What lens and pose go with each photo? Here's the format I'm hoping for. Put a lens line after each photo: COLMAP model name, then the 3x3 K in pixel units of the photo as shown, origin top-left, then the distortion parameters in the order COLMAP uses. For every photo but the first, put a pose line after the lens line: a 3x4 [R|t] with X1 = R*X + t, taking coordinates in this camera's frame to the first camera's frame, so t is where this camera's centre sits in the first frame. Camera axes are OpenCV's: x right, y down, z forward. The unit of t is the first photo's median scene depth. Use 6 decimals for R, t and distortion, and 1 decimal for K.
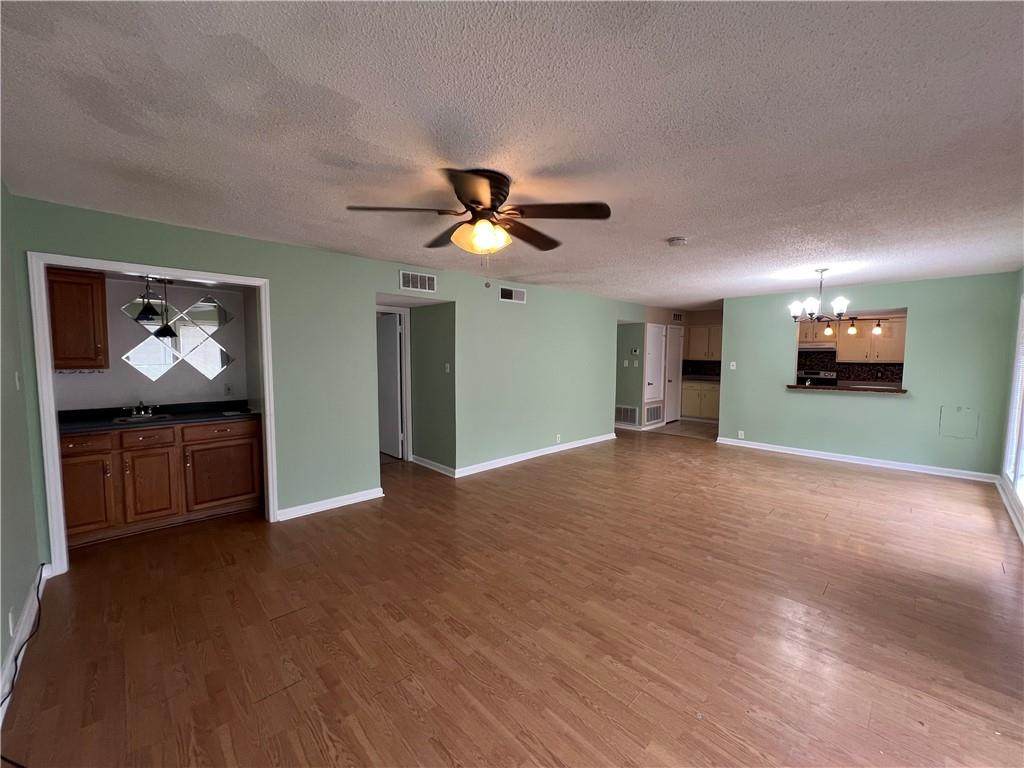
lens RADIAL K [[406.1, 0, 508.6], [0, 406.1, 383.8], [0, 0, 1]] dist [-0.000922, -0.000014]
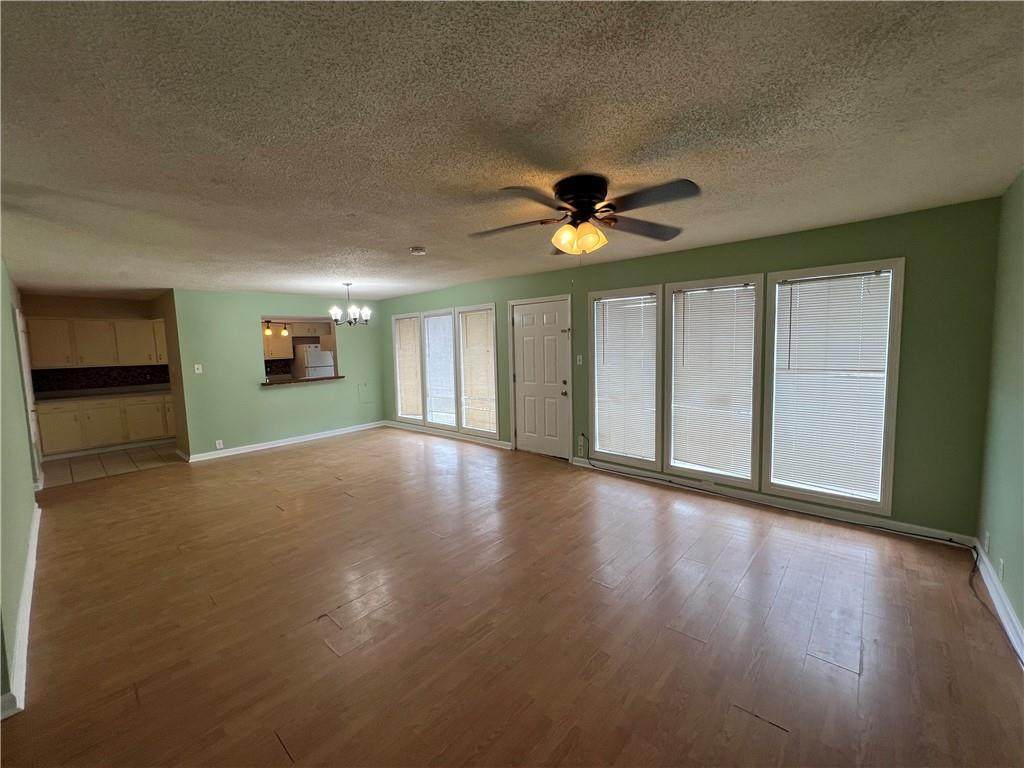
lens RADIAL K [[406.1, 0, 508.8], [0, 406.1, 379.8], [0, 0, 1]] dist [-0.000922, -0.000014]
pose [[-0.074587, -0.089889, 0.993155, -0.391543], [0.102613, 0.989951, 0.097306, -0.041673], [-0.991921, 0.109168, -0.064614, 0.440172]]
